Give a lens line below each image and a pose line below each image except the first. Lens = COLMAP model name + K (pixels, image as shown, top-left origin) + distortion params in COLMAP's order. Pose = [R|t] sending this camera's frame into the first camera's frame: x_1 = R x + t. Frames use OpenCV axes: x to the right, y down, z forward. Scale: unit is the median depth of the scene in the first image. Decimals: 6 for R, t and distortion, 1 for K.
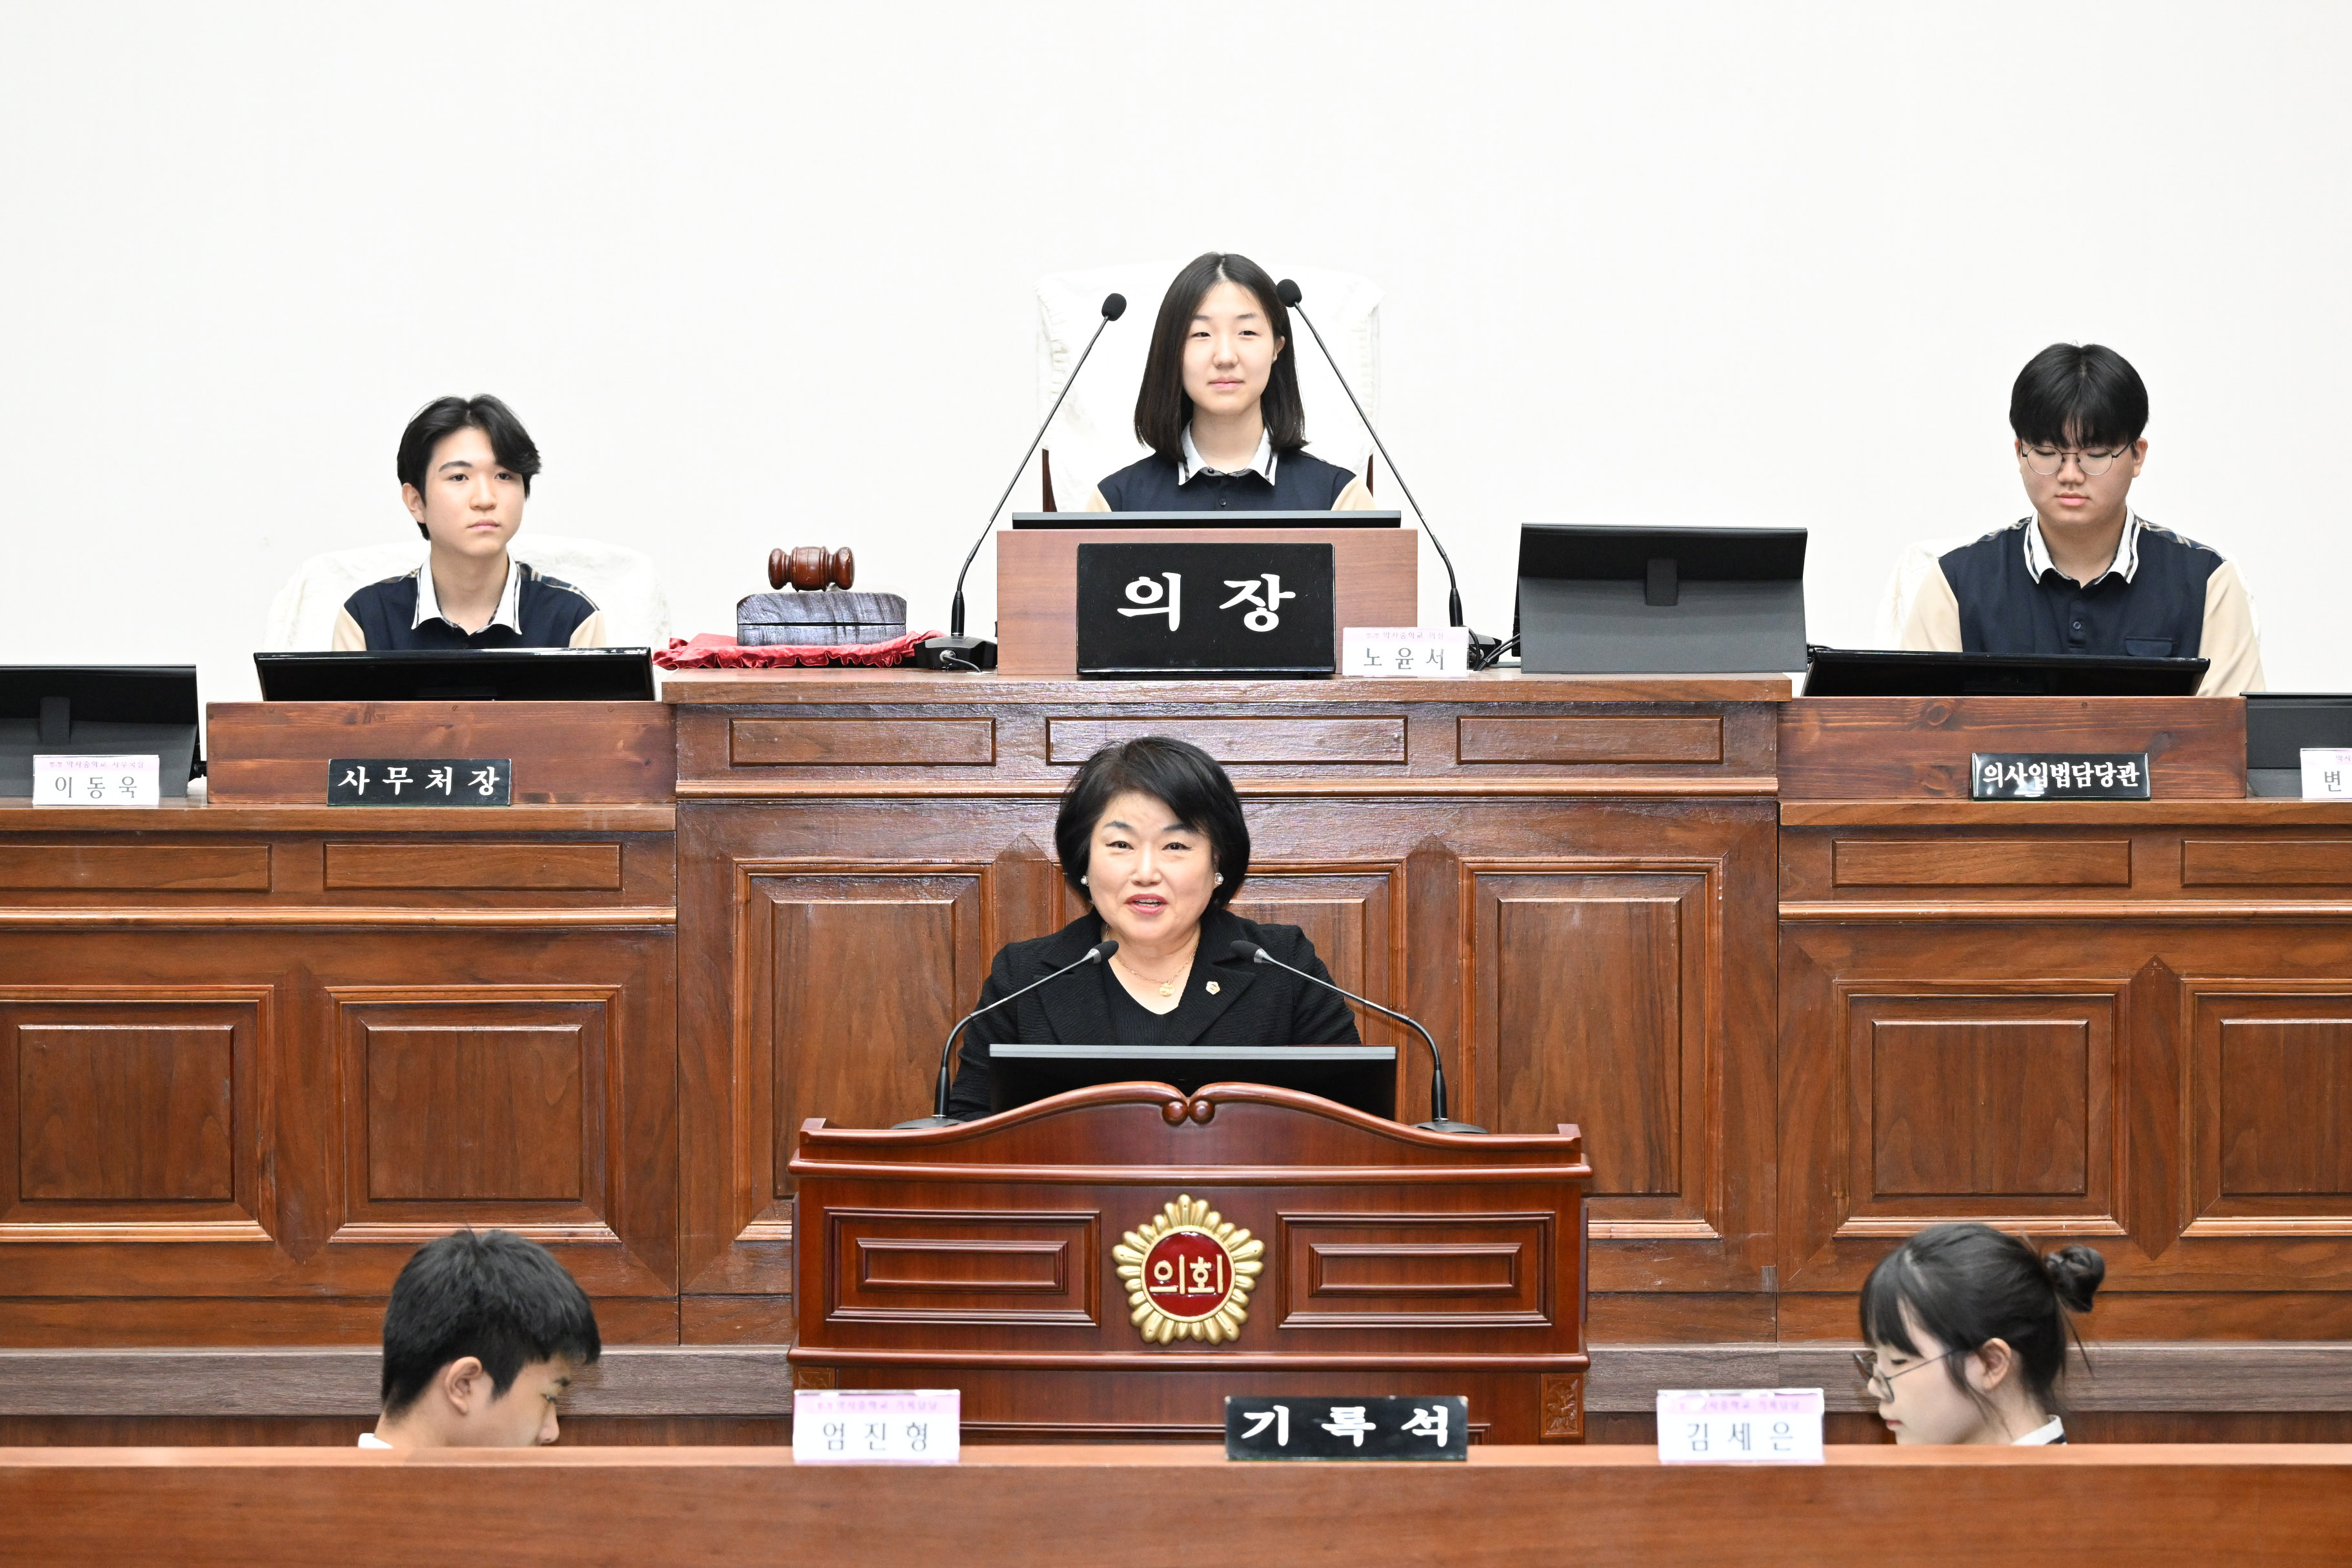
lens RADIAL K [[9228.6, 0, 1176.0], [0, 9228.6, 784.0], [0, 0, 1]] dist [-0.018613, -0.013378]
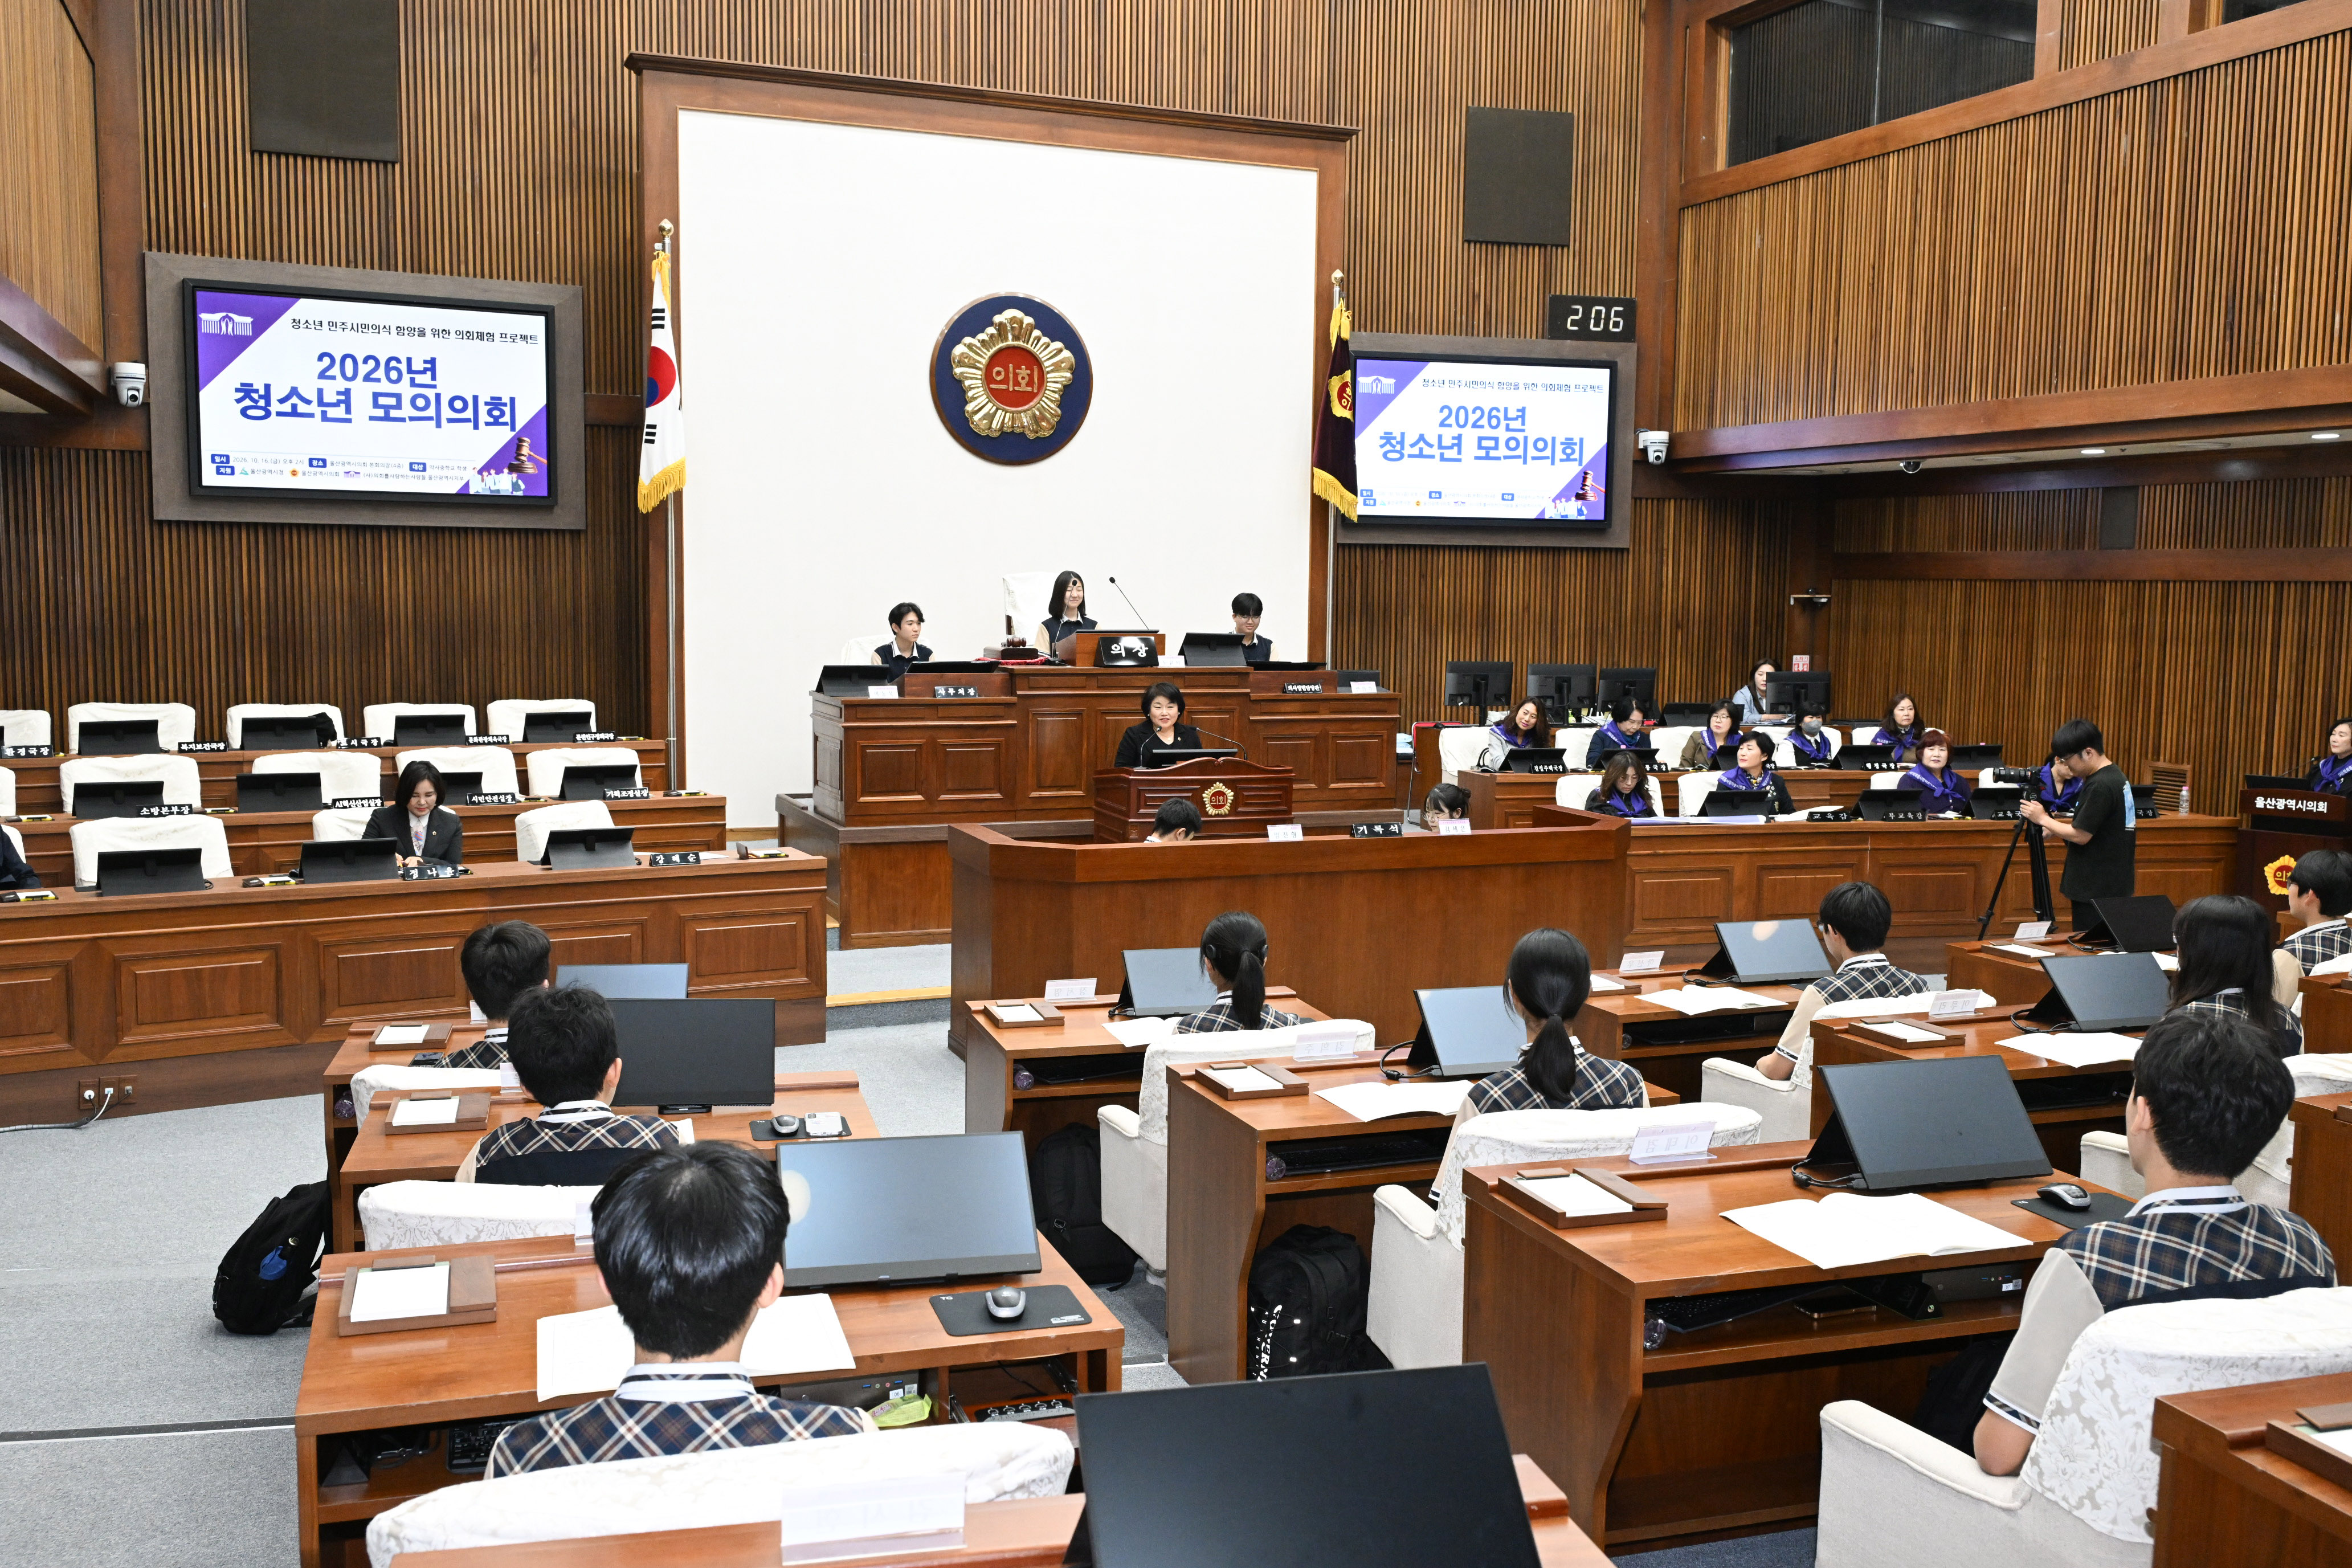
lens RADIAL K [[2083.4, 0, 1182.5], [0, 2083.4, 795.4], [0, 0, 1]] dist [-0.005853, 0.001395]
pose [[0.928503, -0.025049, 0.370478, -0.344505], [0.007506, 0.998784, 0.048719, 0.001382], [-0.371248, -0.042455, 0.927562, 0.061967]]
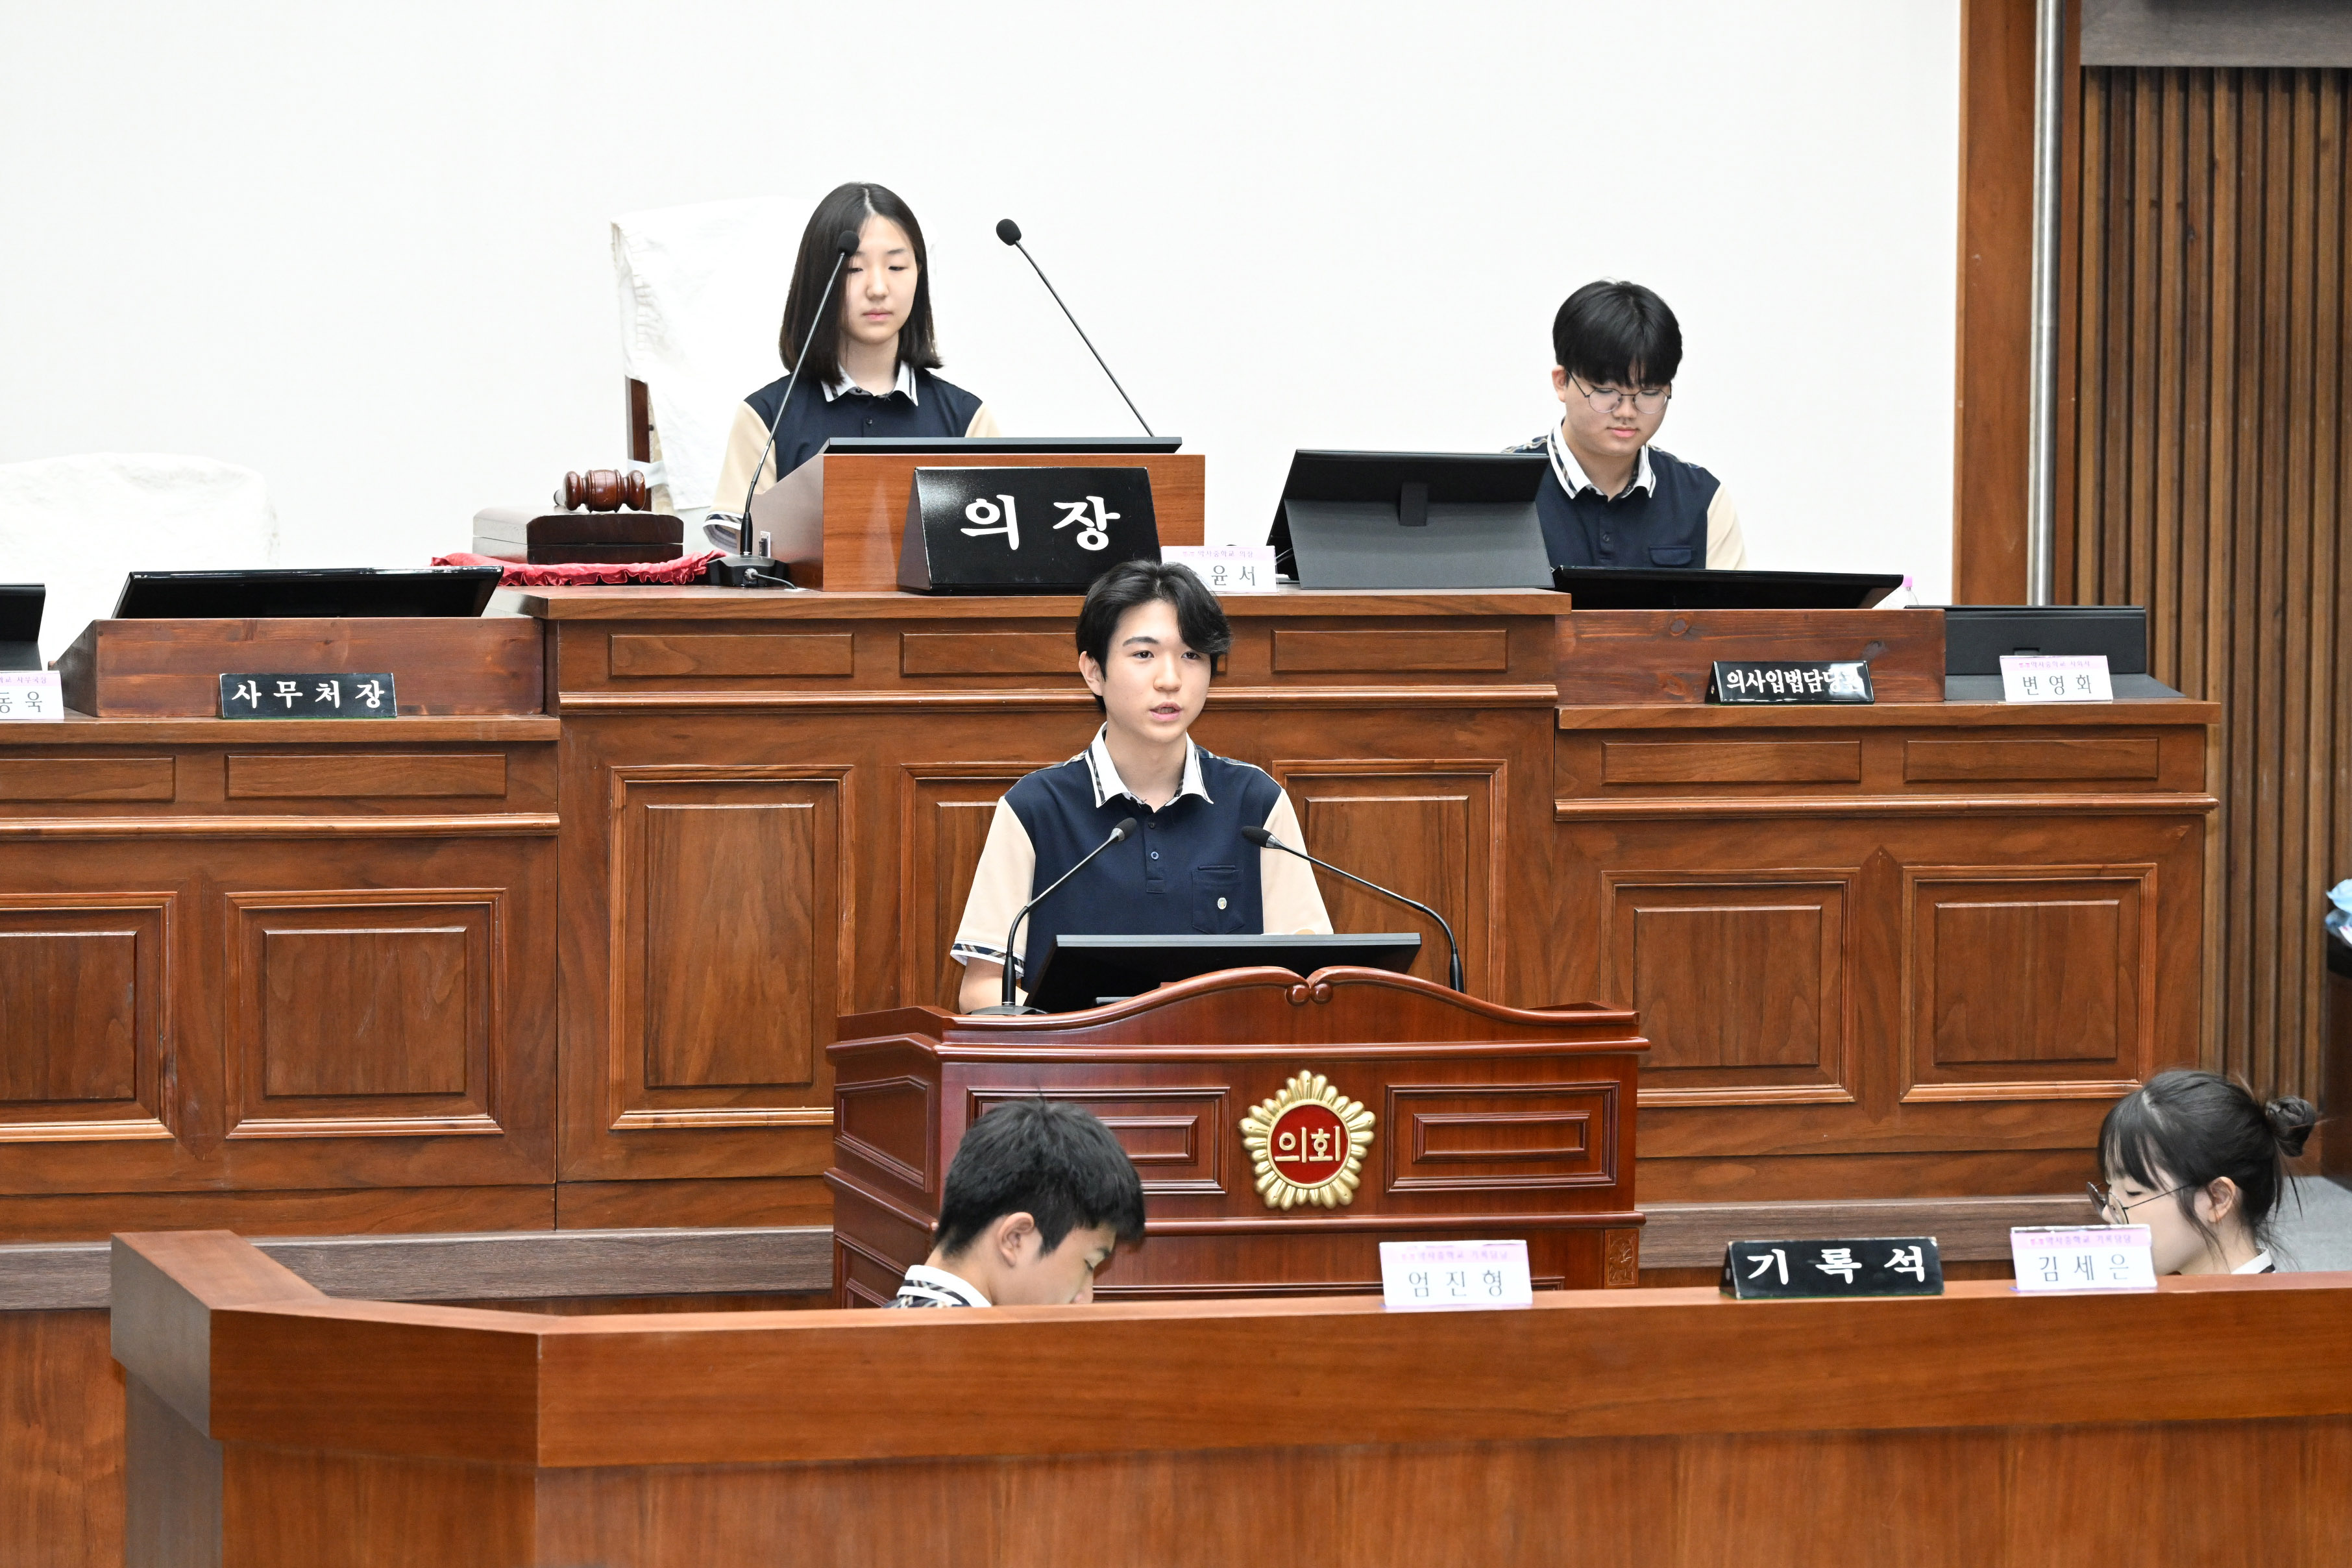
lens RADIAL K [[9228.6, 0, 1176.0], [0, 9228.6, 784.0], [0, 0, 1]] dist [-0.018613, -0.013378]
pose [[0.962119, -0.007815, 0.272516, -0.272209], [0.005929, 0.999952, 0.007742, 0.002301], [-0.272564, -0.005833, 0.962120, -0.029646]]
